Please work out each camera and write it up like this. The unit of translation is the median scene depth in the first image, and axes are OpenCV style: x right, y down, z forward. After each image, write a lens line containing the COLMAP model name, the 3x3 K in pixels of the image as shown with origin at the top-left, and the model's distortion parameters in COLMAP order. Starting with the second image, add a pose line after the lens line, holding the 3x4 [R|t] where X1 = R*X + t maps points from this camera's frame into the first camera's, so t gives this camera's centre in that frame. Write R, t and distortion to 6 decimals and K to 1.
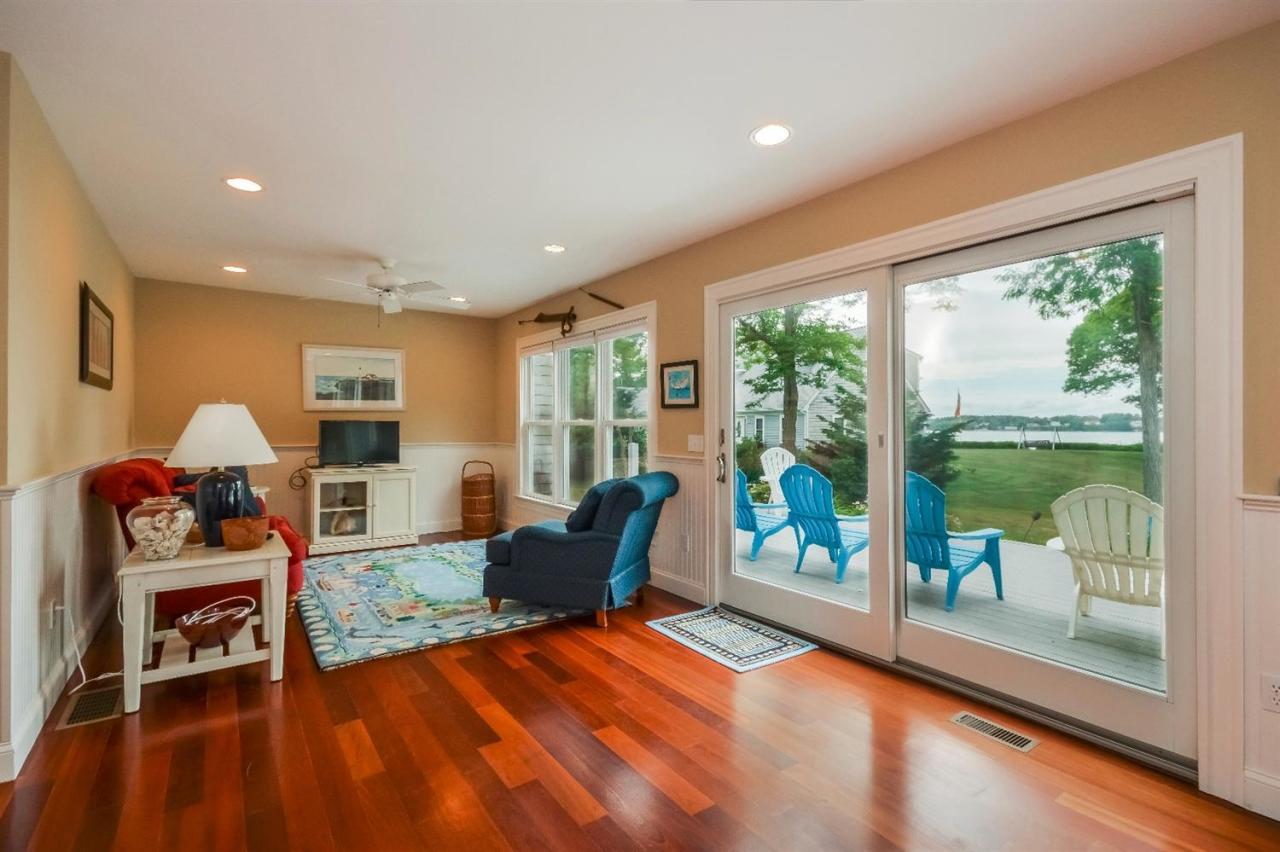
lens RADIAL K [[613.4, 0, 642.3], [0, 613.4, 429.0], [0, 0, 1]] dist [0.069867, 0.000056]
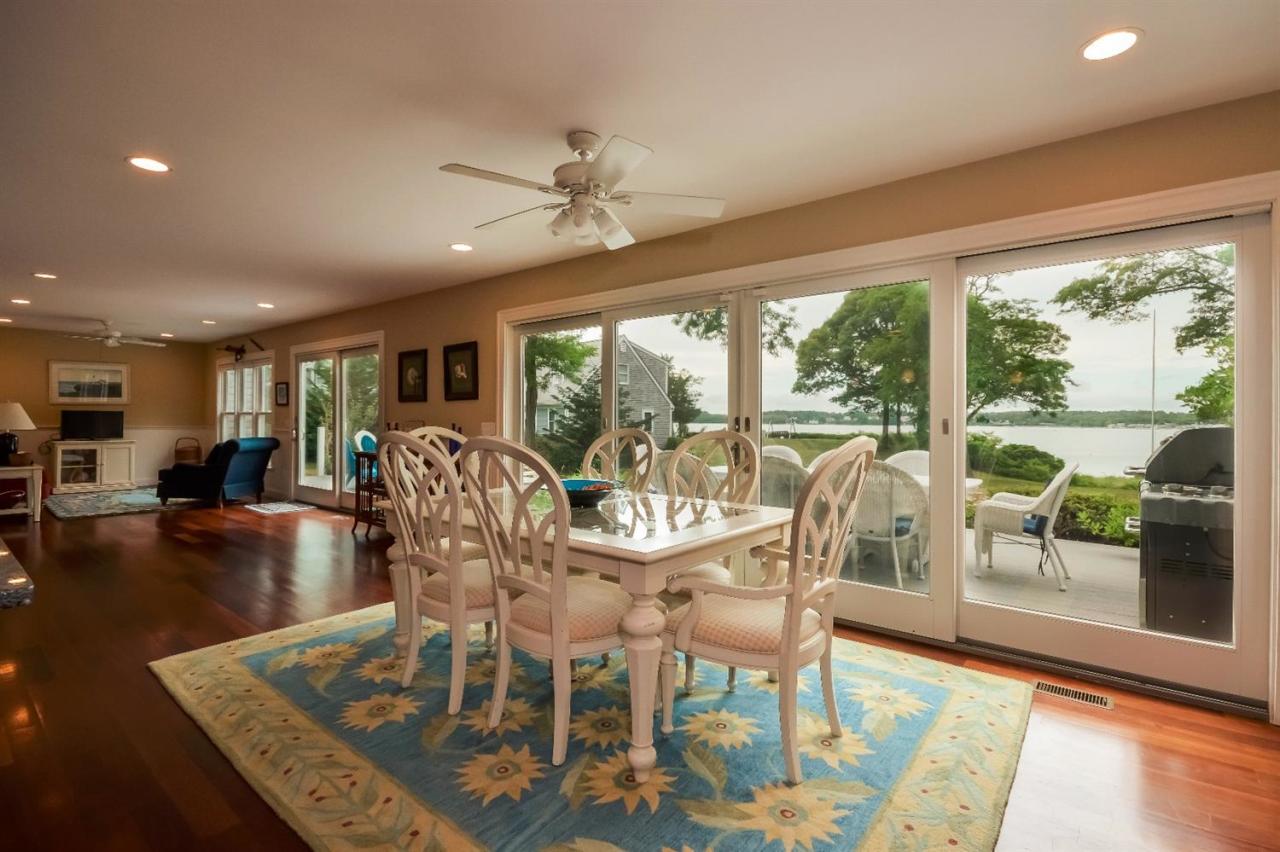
lens RADIAL K [[595.6, 0, 644.8], [0, 595.6, 418.0], [0, 0, 1]] dist [-0.000533, 0.000095]
pose [[0.958357, 0.003686, 0.285549, 0.446262], [-0.001907, 0.999977, -0.006510, 0.011105], [-0.285567, 0.005694, 0.958342, -0.824747]]
